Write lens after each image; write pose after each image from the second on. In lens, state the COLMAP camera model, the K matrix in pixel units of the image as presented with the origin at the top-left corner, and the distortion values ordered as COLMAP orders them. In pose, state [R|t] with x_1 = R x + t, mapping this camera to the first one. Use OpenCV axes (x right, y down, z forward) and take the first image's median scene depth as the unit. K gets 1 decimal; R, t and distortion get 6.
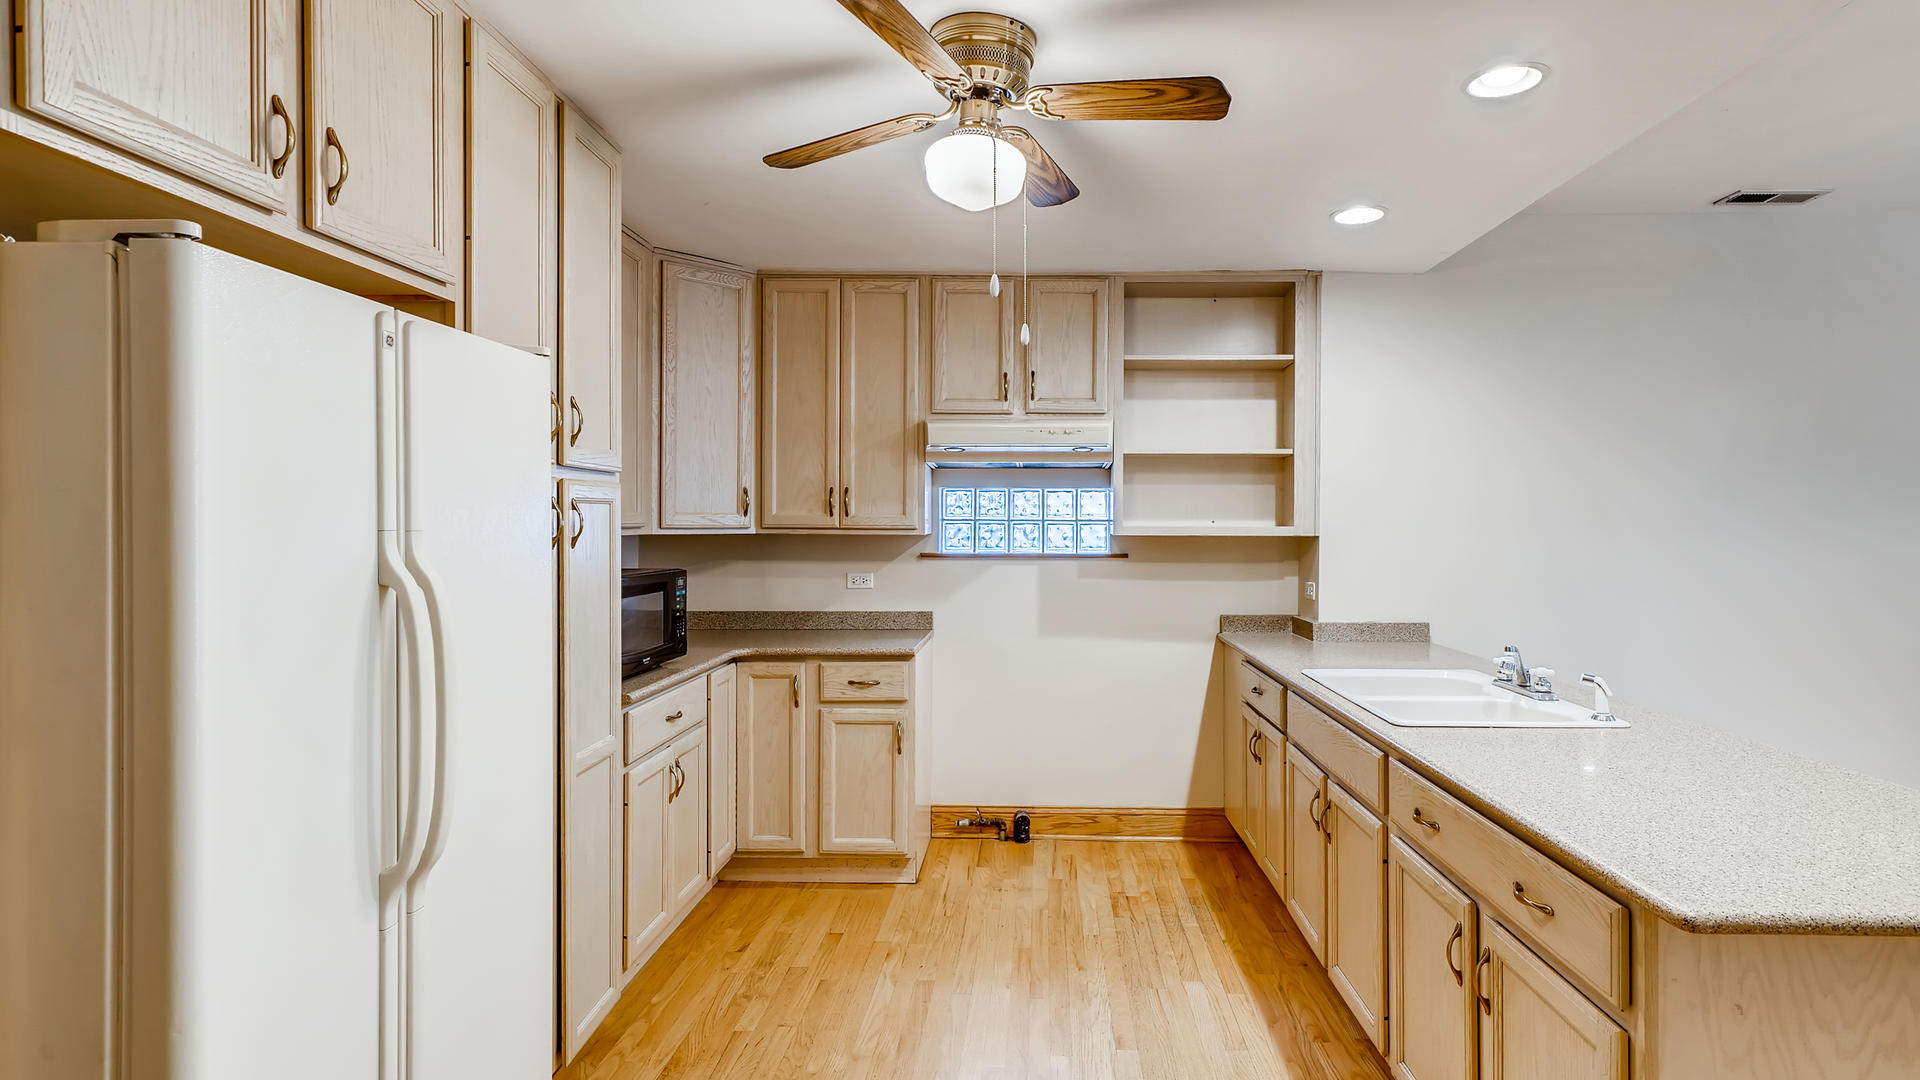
lens RADIAL K [[968.9, 0, 1012.3], [0, 968.9, 519.4], [0, 0, 1]] dist [-0.002016, 0.000404]
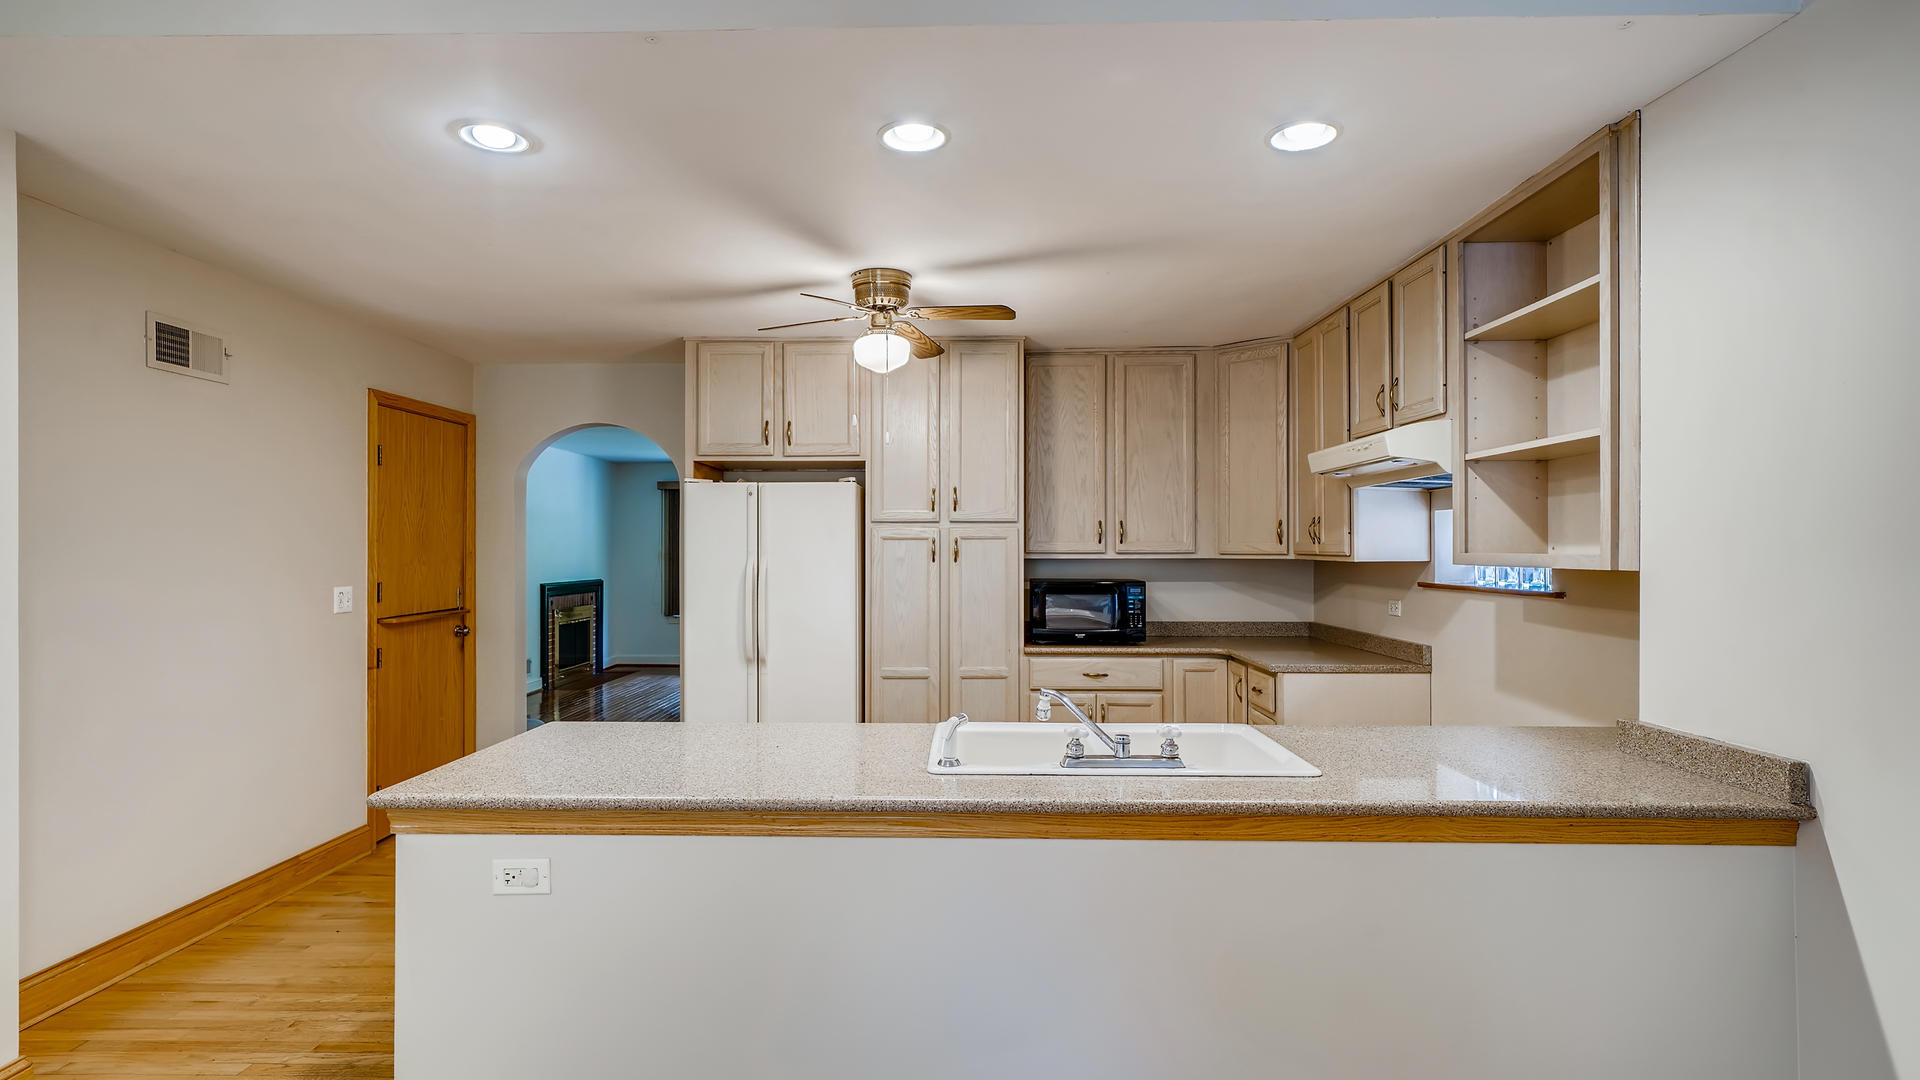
lens RADIAL K [[938.1, 0, 942.6], [0, 938.1, 544.0], [0, 0, 1]] dist [0.002493, -0.001478]
pose [[-0.008226, -0.006746, -0.999943, 0.880266], [0.004546, 0.999967, -0.006783, 0.002297], [0.999956, -0.004602, -0.008195, 0.588149]]
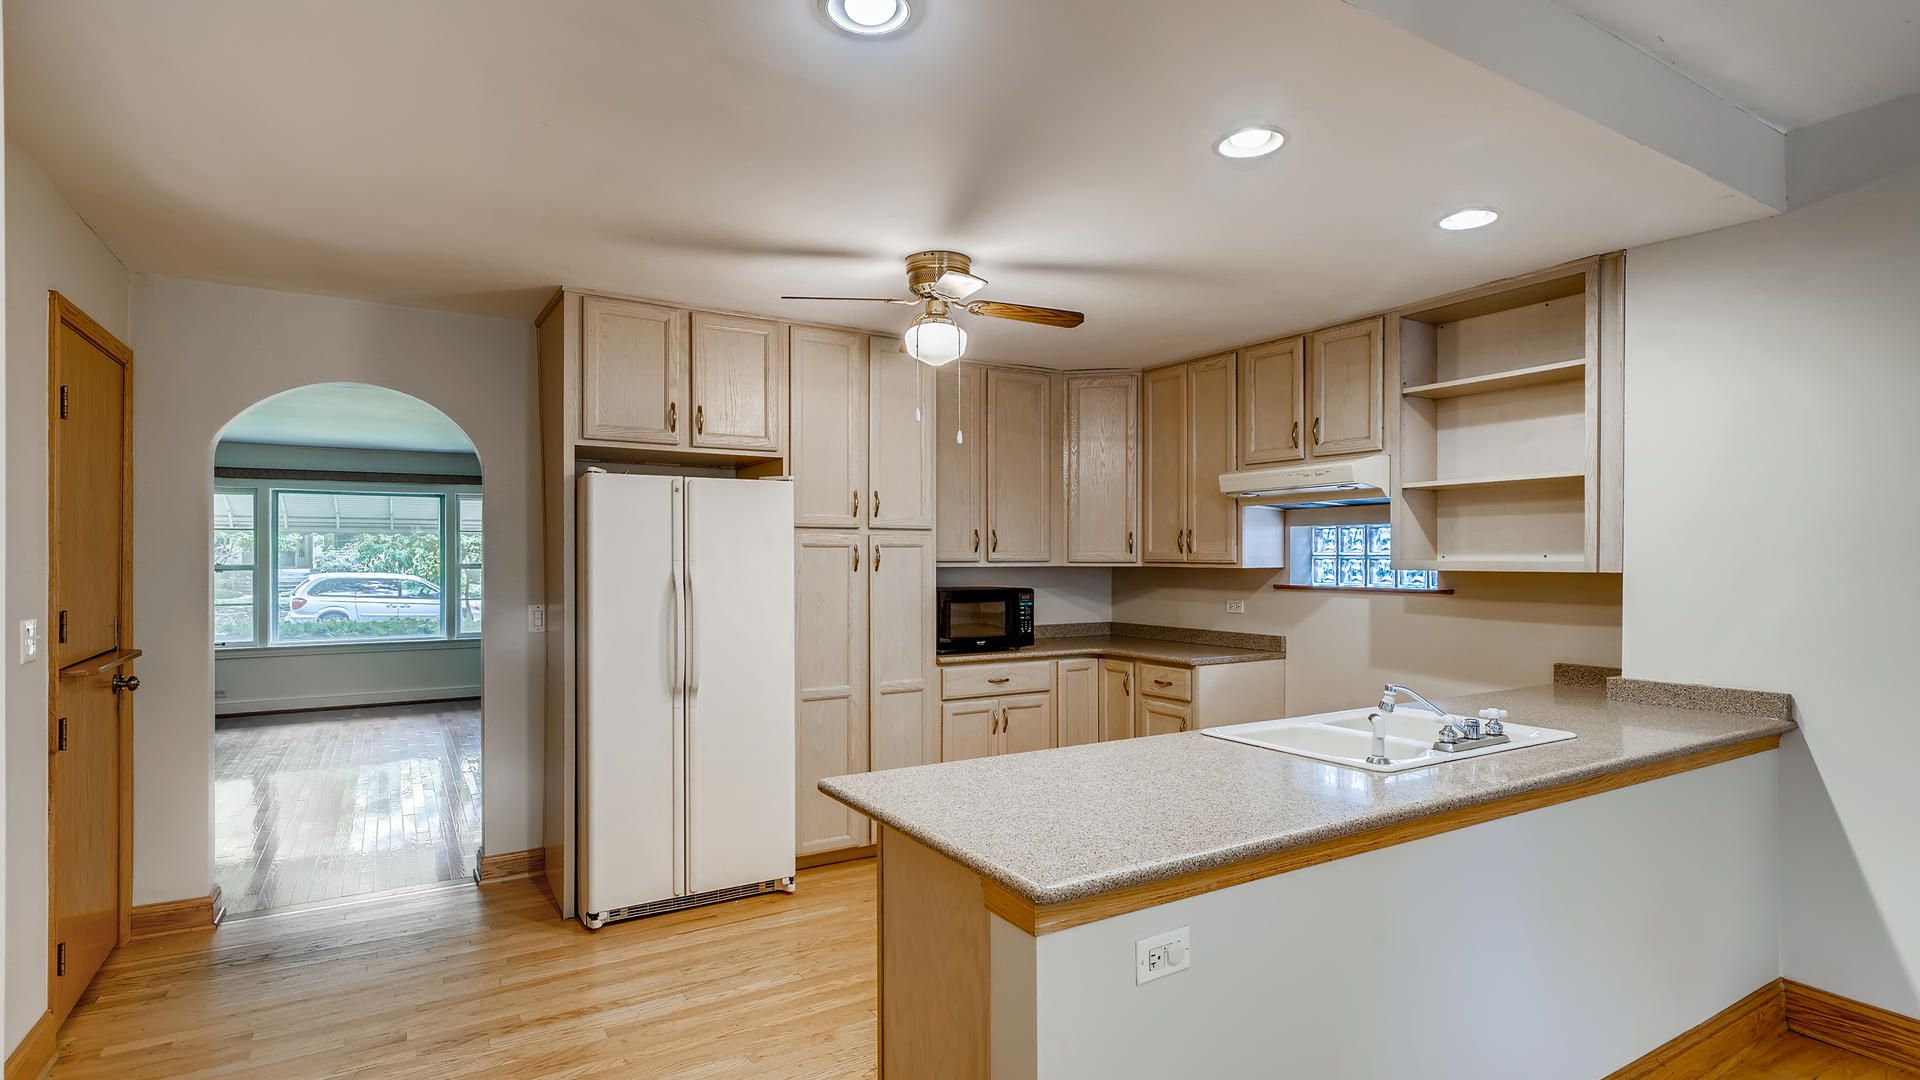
lens RADIAL K [[938.1, 0, 946.7], [0, 938.1, 555.7], [0, 0, 1]] dist [0.002493, -0.001478]
pose [[0.530154, -0.003635, -0.847894, 0.689547], [0.003911, 0.999991, -0.001842, 0.001255], [0.847892, -0.002339, 0.530163, 0.090750]]
